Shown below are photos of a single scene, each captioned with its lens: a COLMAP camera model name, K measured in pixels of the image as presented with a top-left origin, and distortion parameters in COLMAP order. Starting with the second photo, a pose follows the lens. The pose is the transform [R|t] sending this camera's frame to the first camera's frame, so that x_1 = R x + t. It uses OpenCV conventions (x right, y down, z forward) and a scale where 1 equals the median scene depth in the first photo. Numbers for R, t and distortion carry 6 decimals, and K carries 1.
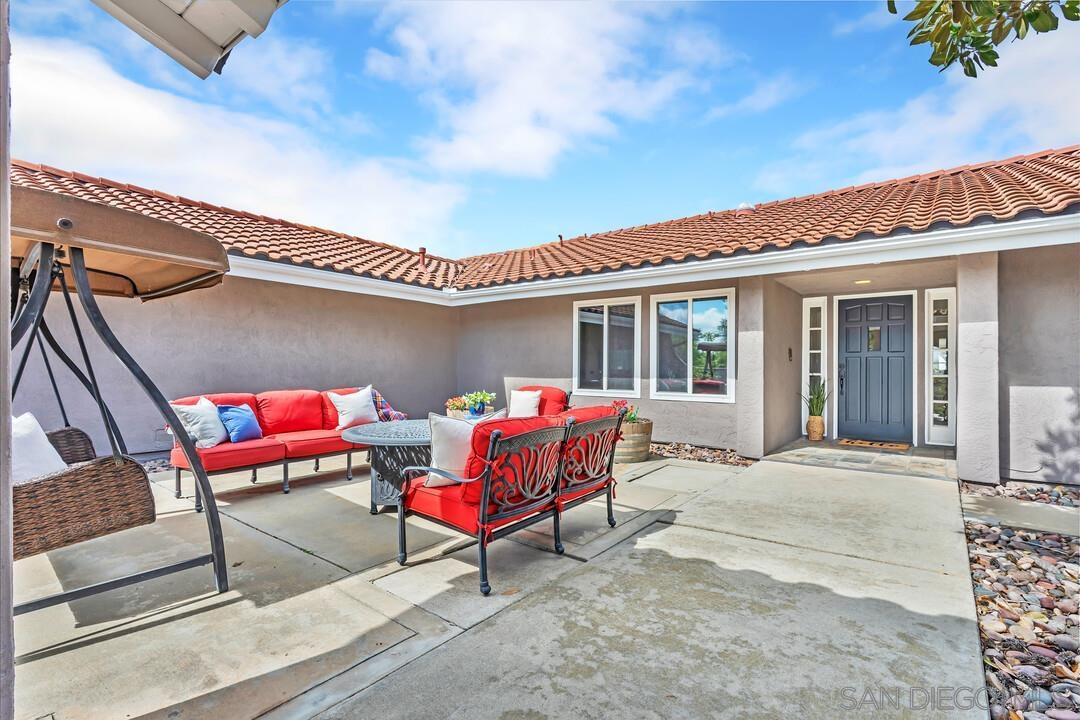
lens RADIAL K [[516.9, 0, 536.8], [0, 516.9, 359.5], [0, 0, 1]] dist [0.002878, -0.000613]
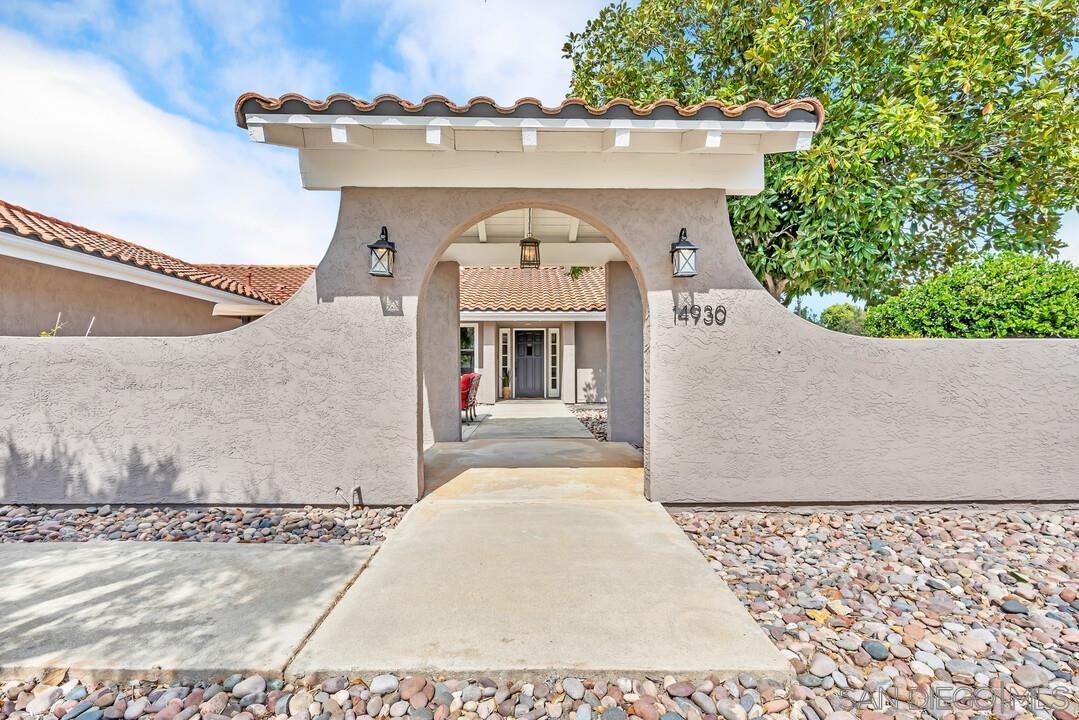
lens RADIAL K [[516.4, 0, 546.0], [0, 516.4, 371.0], [0, 0, 1]] dist [0.002878, -0.000613]
pose [[0.771554, 0.001012, 0.636163, -1.042781], [-0.012099, 0.999841, 0.013084, 0.029335], [-0.636049, -0.017792, 0.771444, -1.100596]]
